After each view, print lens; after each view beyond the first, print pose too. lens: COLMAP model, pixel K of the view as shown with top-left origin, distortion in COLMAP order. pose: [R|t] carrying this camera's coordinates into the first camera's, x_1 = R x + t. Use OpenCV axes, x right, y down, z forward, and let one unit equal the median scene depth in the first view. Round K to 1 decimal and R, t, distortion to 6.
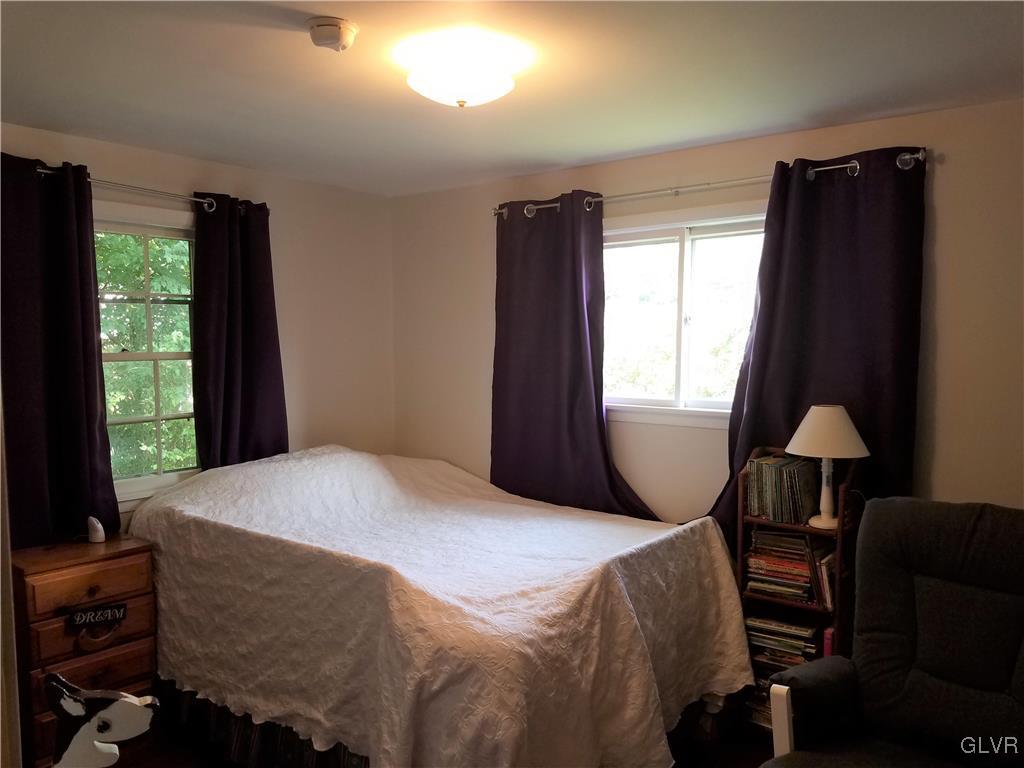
lens RADIAL K [[784.3, 0, 512.0], [0, 784.3, 384.0], [0, 0, 1]] dist [-0.006192, -0.003900]
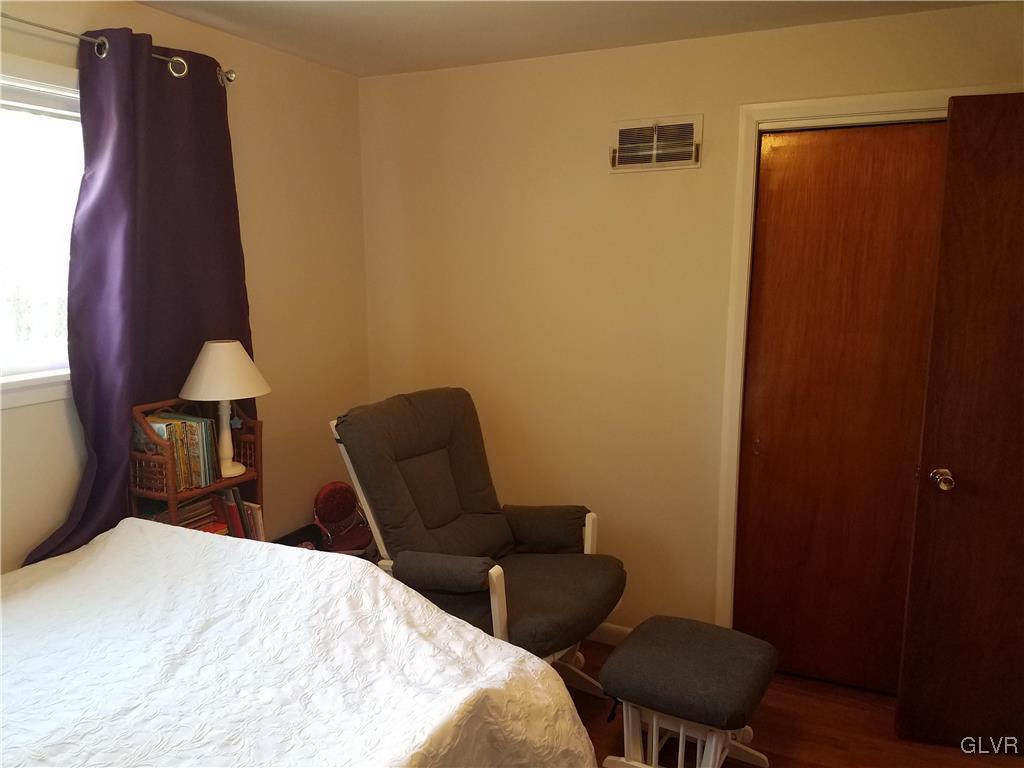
lens RADIAL K [[784.3, 0, 512.0], [0, 784.3, 384.0], [0, 0, 1]] dist [-0.006192, -0.003900]
pose [[-0.207046, -0.176716, 0.962239, -0.536073], [0.035722, 0.981530, 0.187945, -0.081706], [-0.977679, 0.073286, -0.196910, 0.844743]]
